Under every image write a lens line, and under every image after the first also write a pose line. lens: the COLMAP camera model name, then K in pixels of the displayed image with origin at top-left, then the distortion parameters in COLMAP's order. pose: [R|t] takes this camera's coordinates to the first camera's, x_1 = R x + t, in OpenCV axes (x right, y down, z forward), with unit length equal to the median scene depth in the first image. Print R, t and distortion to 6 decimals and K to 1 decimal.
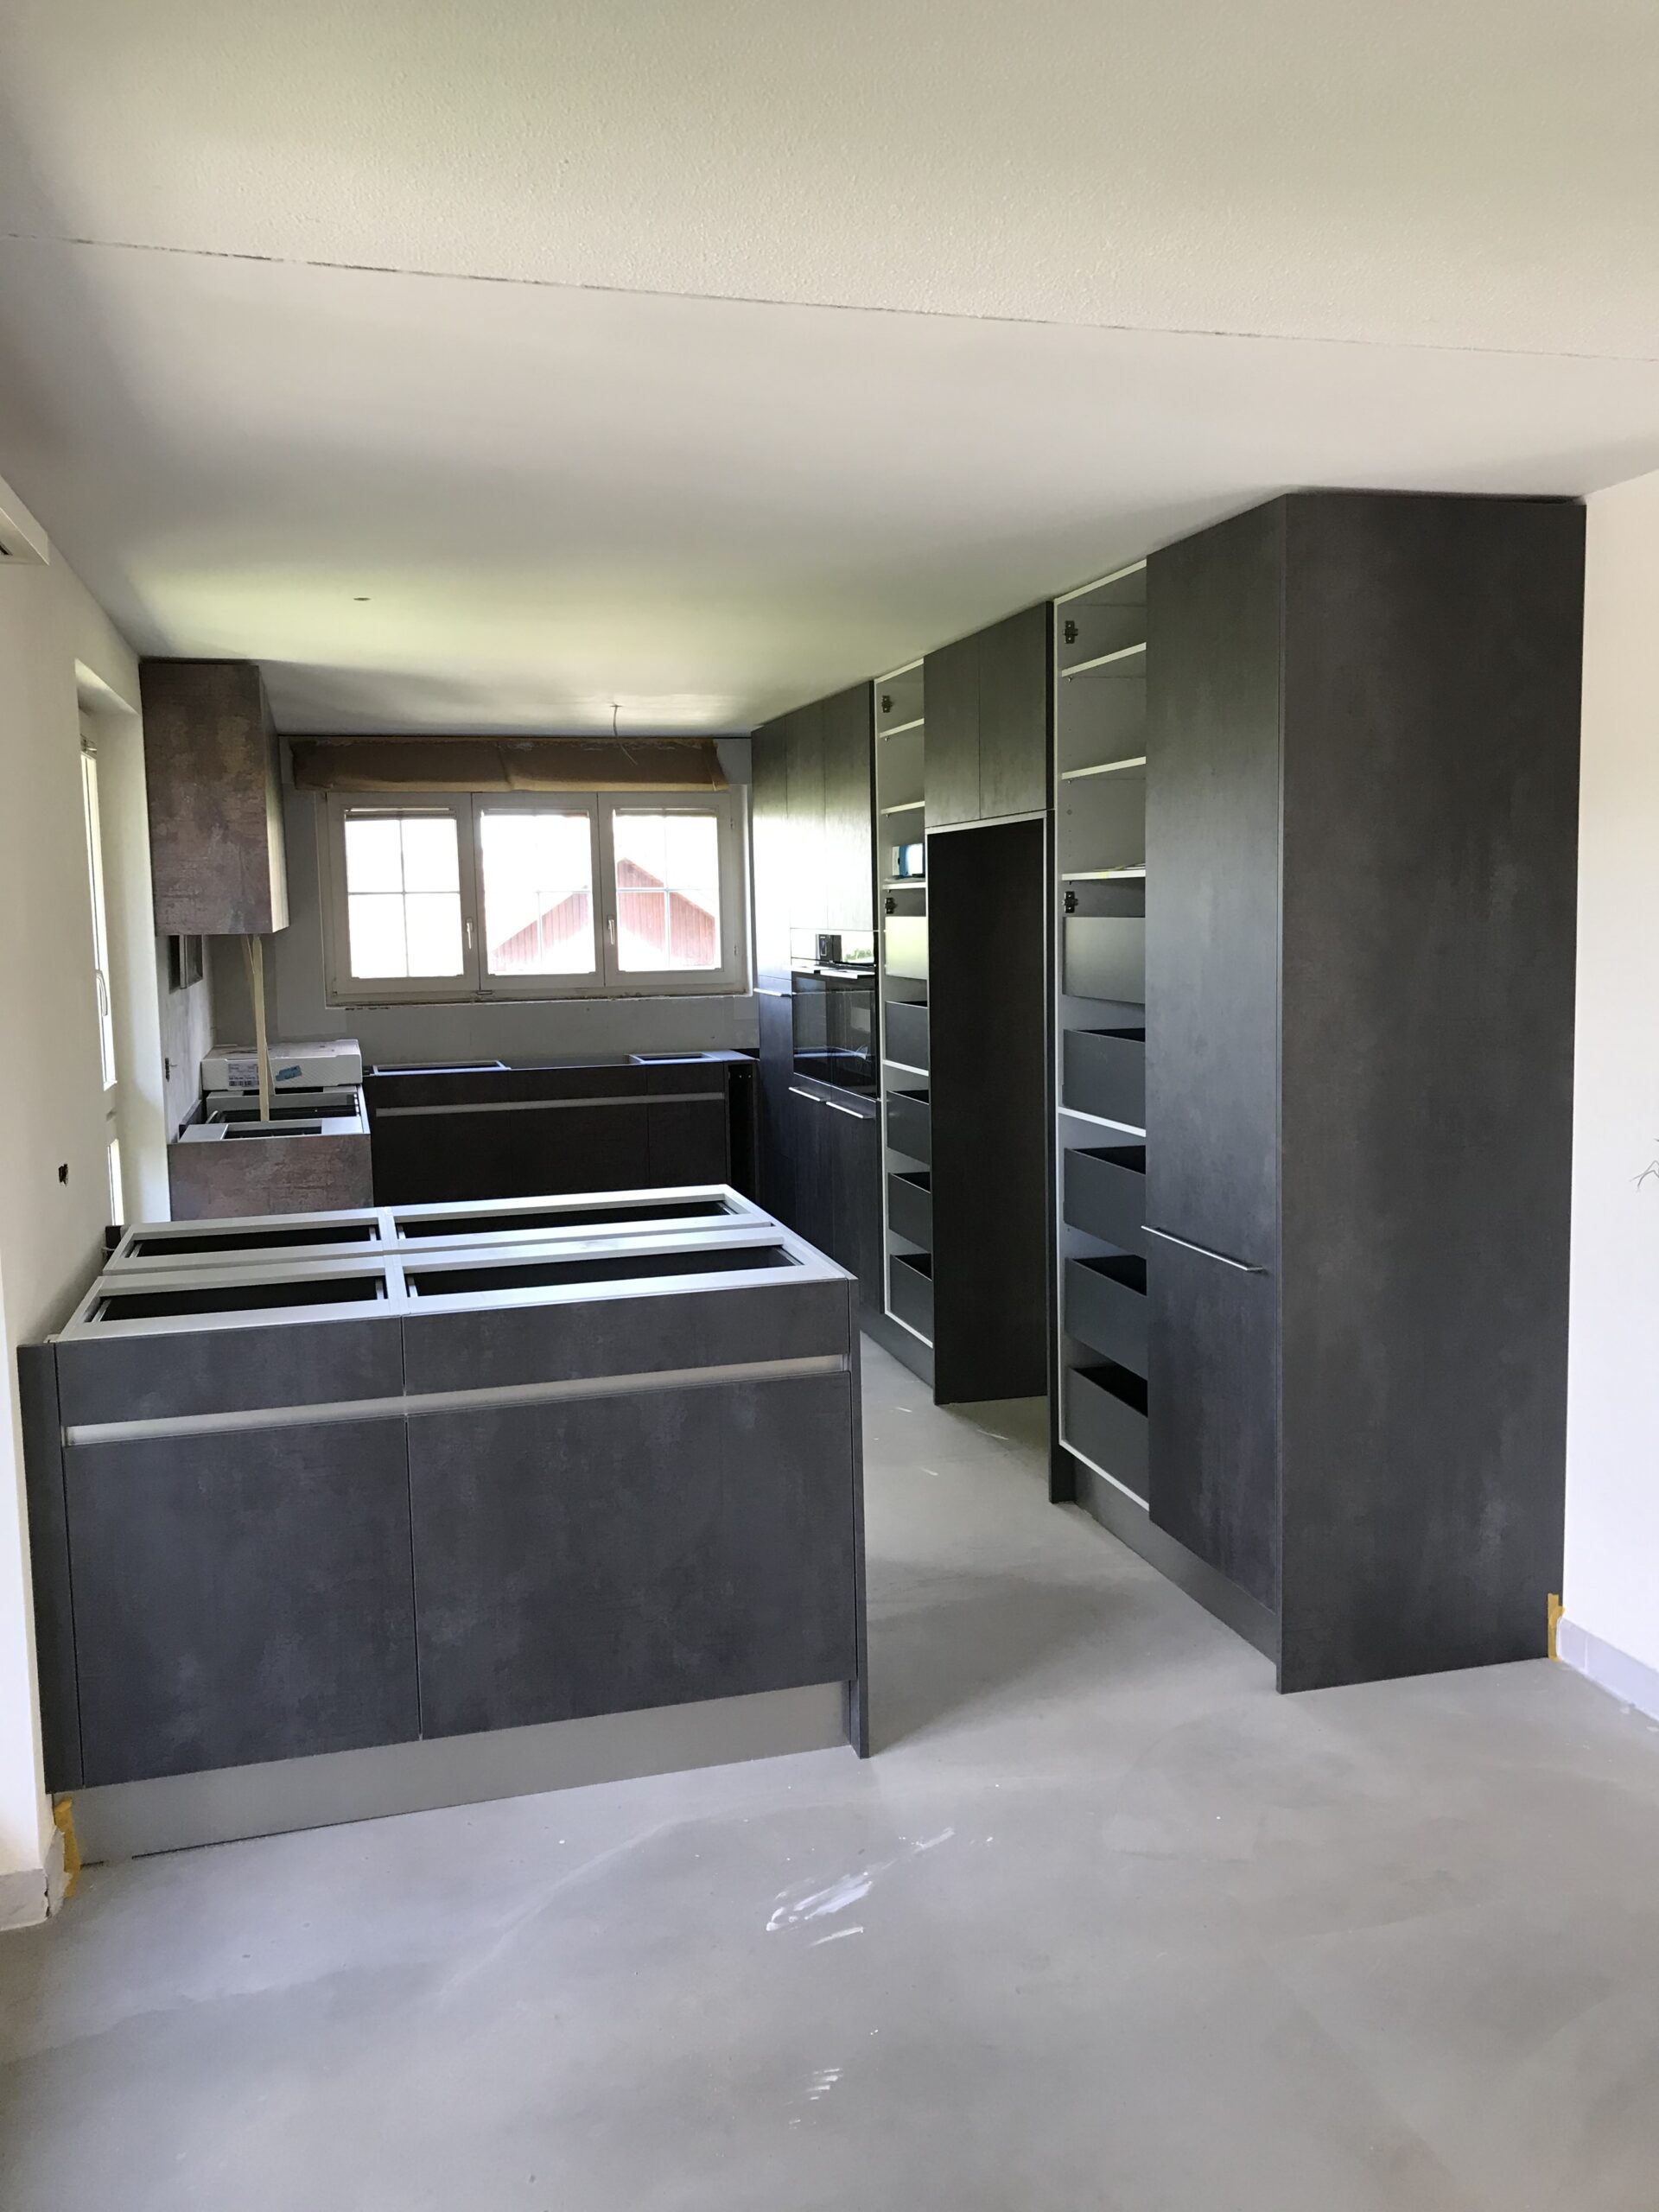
lens RADIAL K [[1819.9, 0, 849.3], [0, 1819.9, 1092.7], [0, 0, 1]] dist [0.041191, -0.070946]
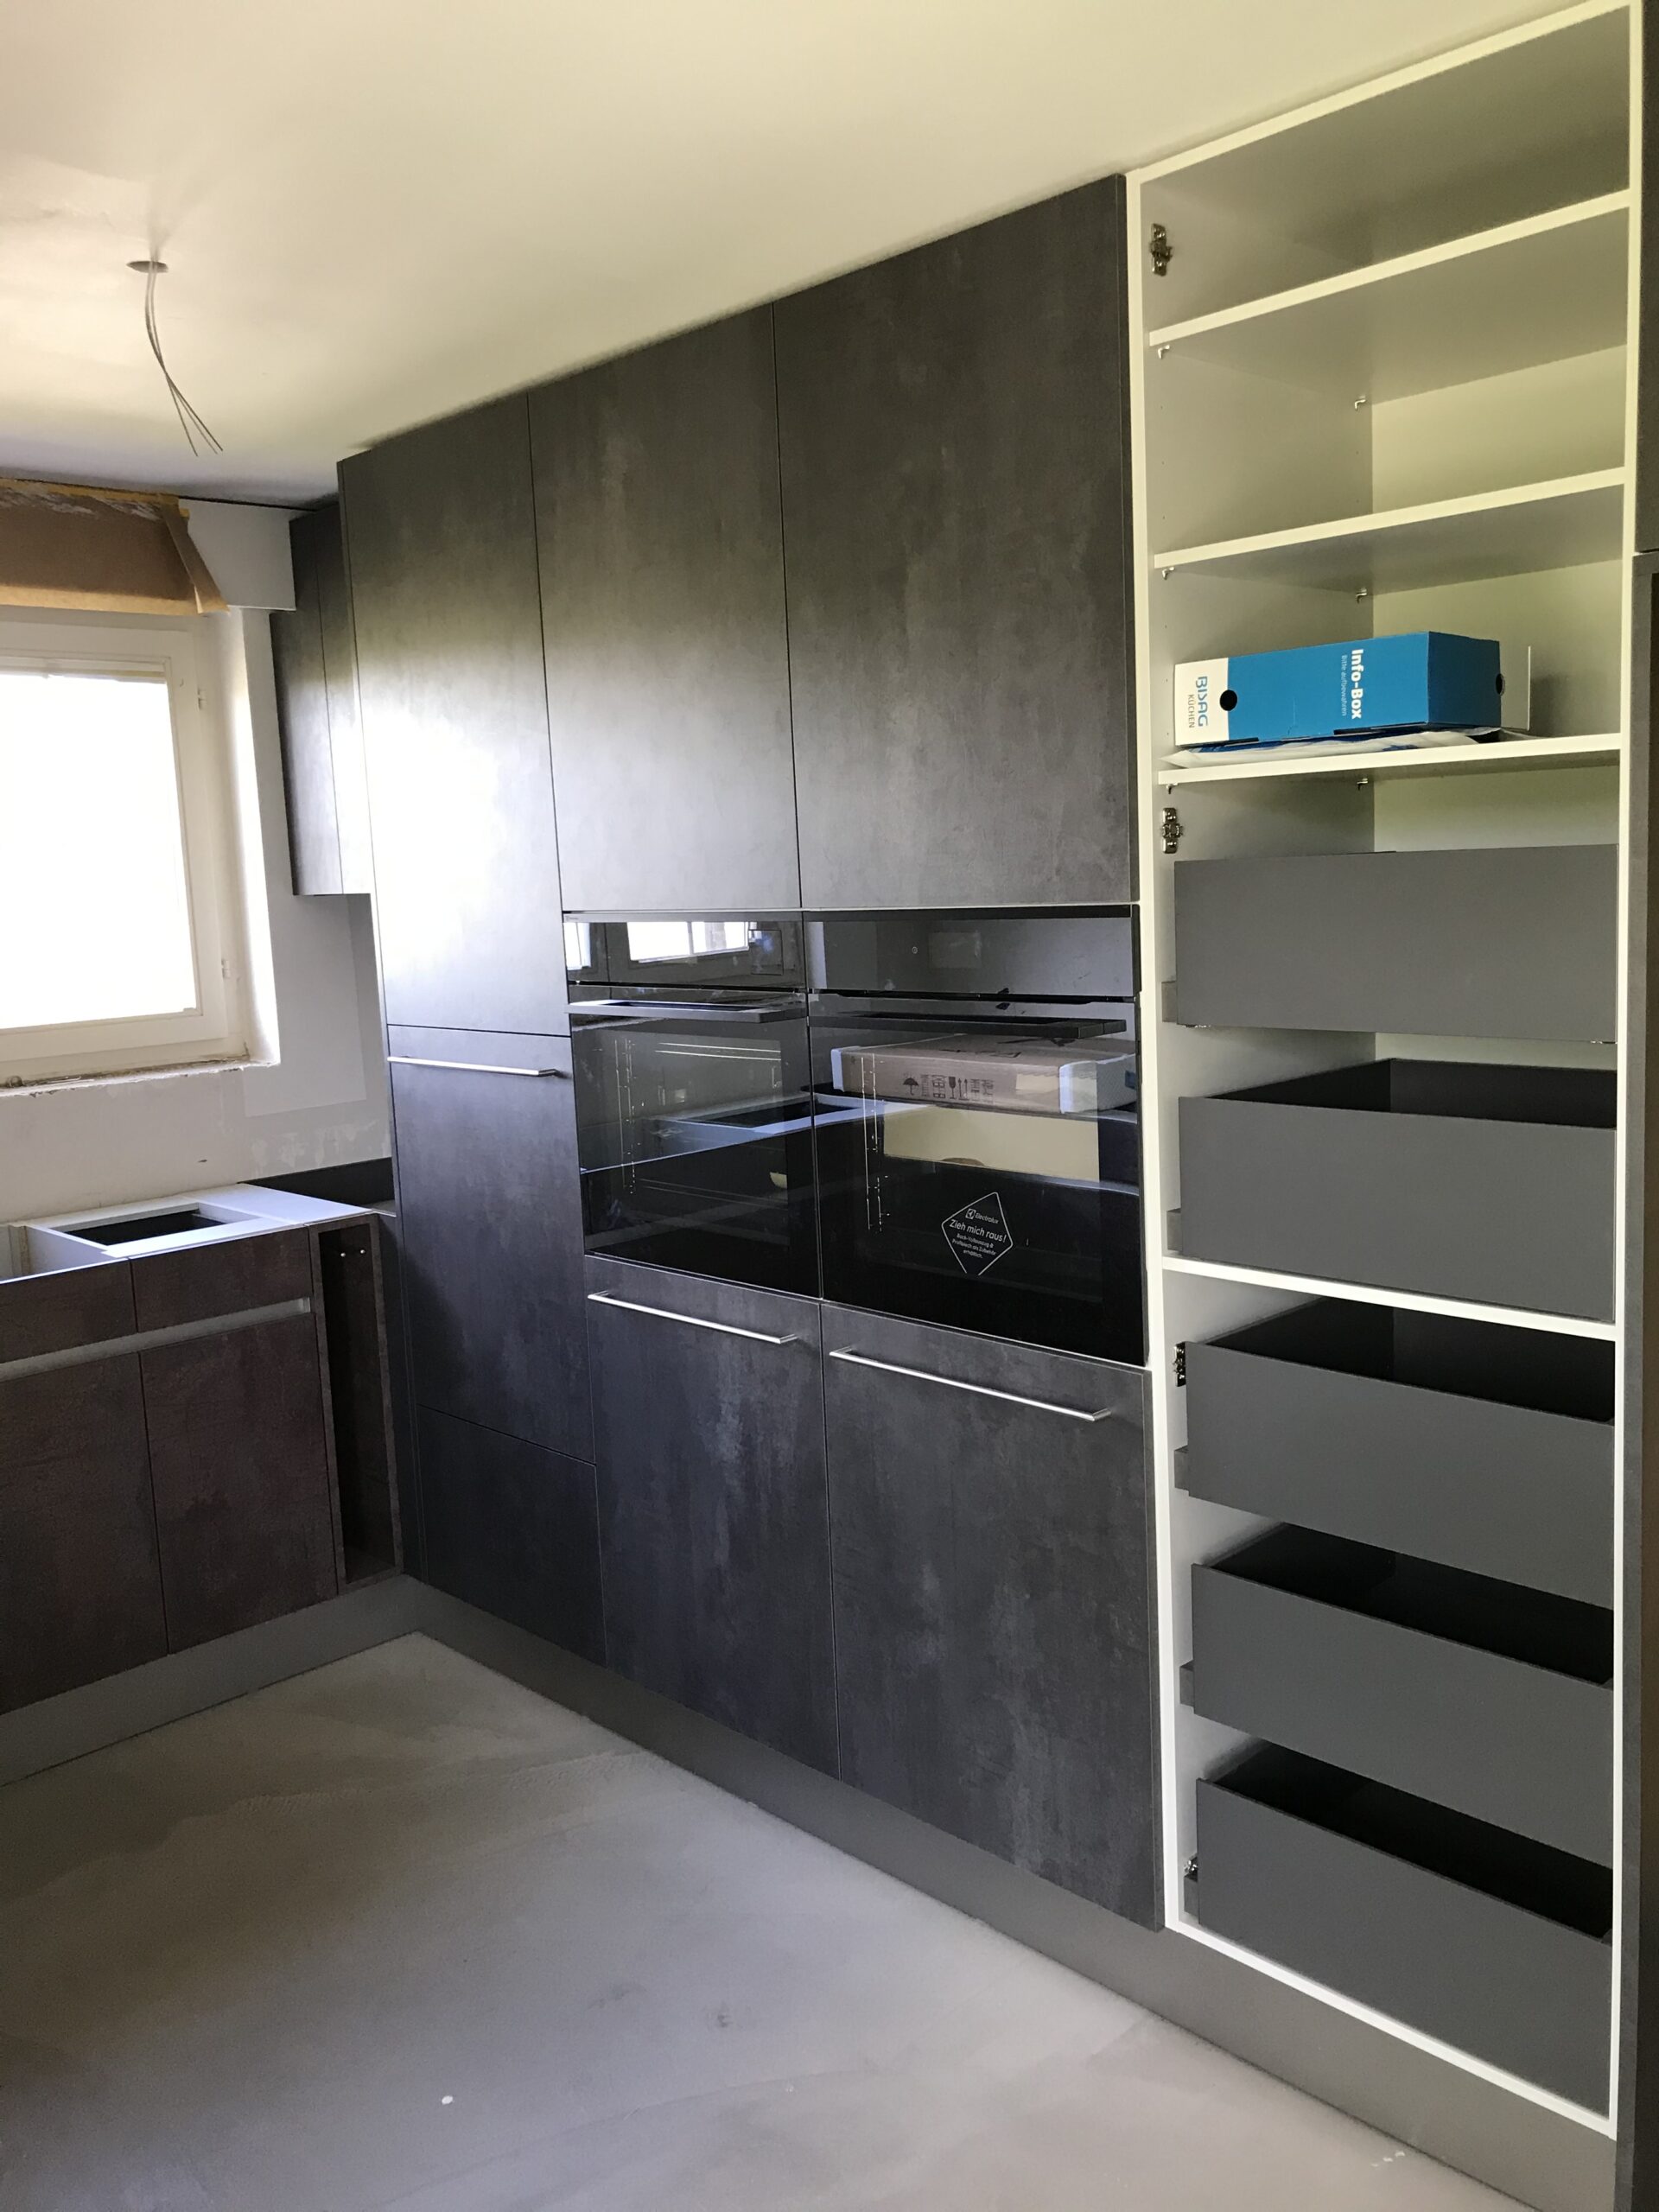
lens RADIAL K [[1819.9, 0, 849.3], [0, 1819.9, 1092.7], [0, 0, 1]] dist [0.041191, -0.070946]
pose [[0.877313, -0.080014, 0.473201, -0.172525], [0.075991, 0.996725, 0.027650, -0.055315], [-0.473863, 0.011701, 0.880521, 0.594104]]
